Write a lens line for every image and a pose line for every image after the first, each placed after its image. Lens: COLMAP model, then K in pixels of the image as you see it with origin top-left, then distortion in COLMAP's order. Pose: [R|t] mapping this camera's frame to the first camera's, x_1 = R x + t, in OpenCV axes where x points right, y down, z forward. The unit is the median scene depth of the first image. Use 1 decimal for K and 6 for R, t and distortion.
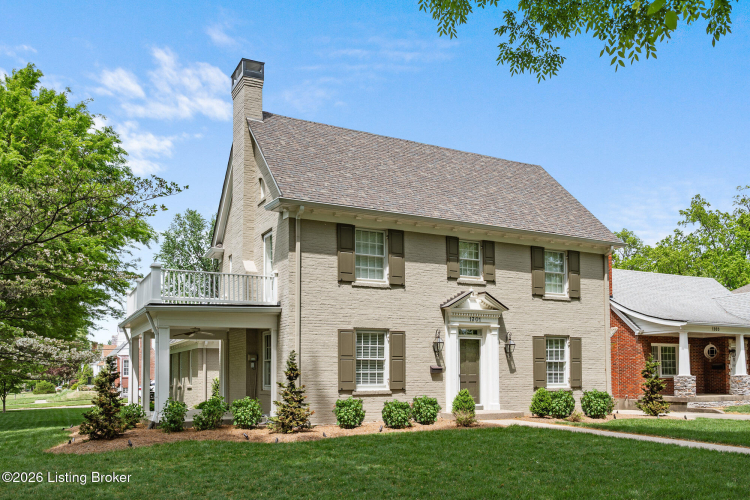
lens RADIAL K [[608.3, 0, 375.0], [0, 608.3, 250.0], [0, 0, 1]] dist [-0.004185, -0.002121]
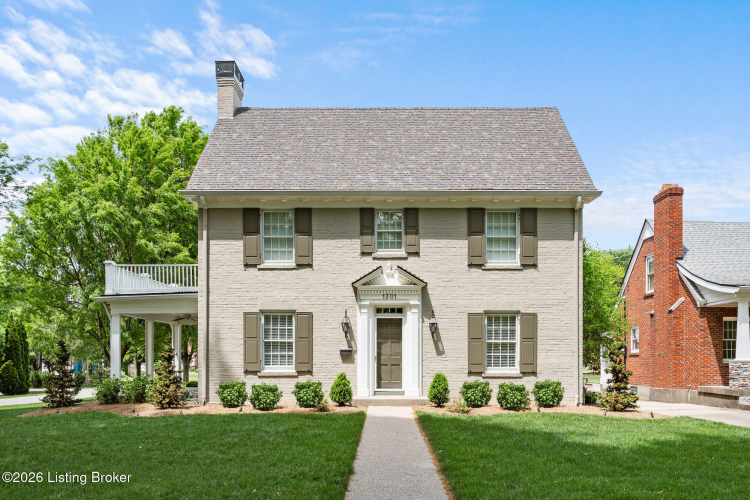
lens RADIAL K [[557.1, 0, 375.0], [0, 557.1, 281.4], [0, 0, 1]] dist [0.004250, 0.002378]
pose [[0.887228, -0.057728, -0.457705, 0.516716], [0.088288, 0.995049, 0.045641, 0.050841], [0.452804, -0.080904, 0.887932, 0.250576]]
